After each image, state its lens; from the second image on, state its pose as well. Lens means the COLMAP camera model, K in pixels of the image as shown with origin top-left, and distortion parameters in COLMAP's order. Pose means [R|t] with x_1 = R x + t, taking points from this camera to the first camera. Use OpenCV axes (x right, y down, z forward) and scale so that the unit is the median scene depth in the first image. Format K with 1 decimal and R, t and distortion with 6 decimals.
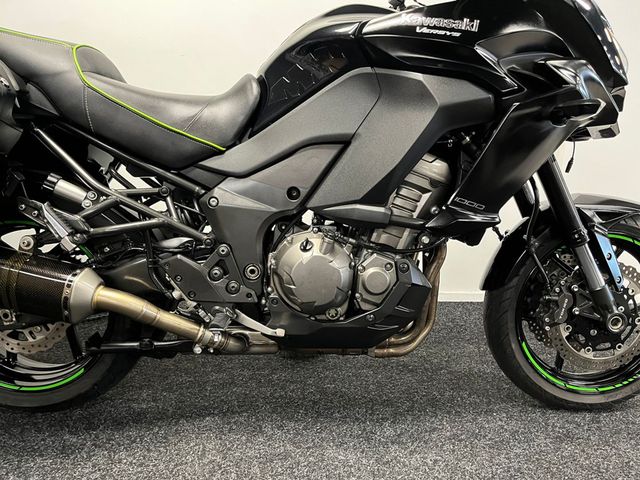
lens RADIAL K [[480.6, 0, 320.0], [0, 480.6, 240.0], [0, 0, 1]] dist [0.003709, -0.003688]
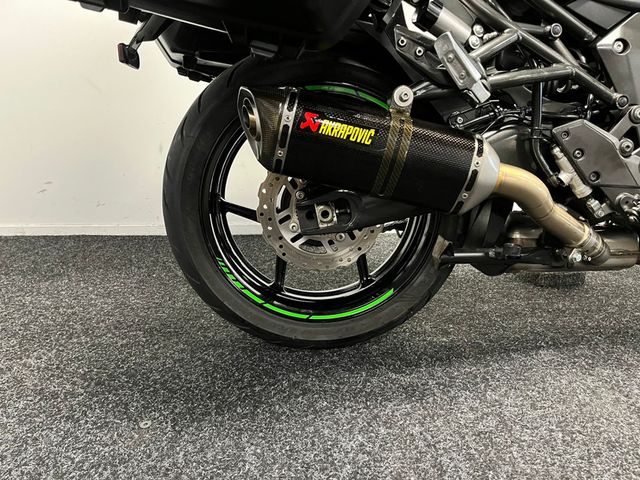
lens RADIAL K [[480.6, 0, 320.0], [0, 480.6, 240.0], [0, 0, 1]] dist [0.003709, -0.003688]
pose [[0.999572, -0.019862, 0.021478, -0.656834], [0.018285, 0.997290, 0.071263, 0.140738], [-0.022835, -0.070840, 0.997226, 0.265427]]
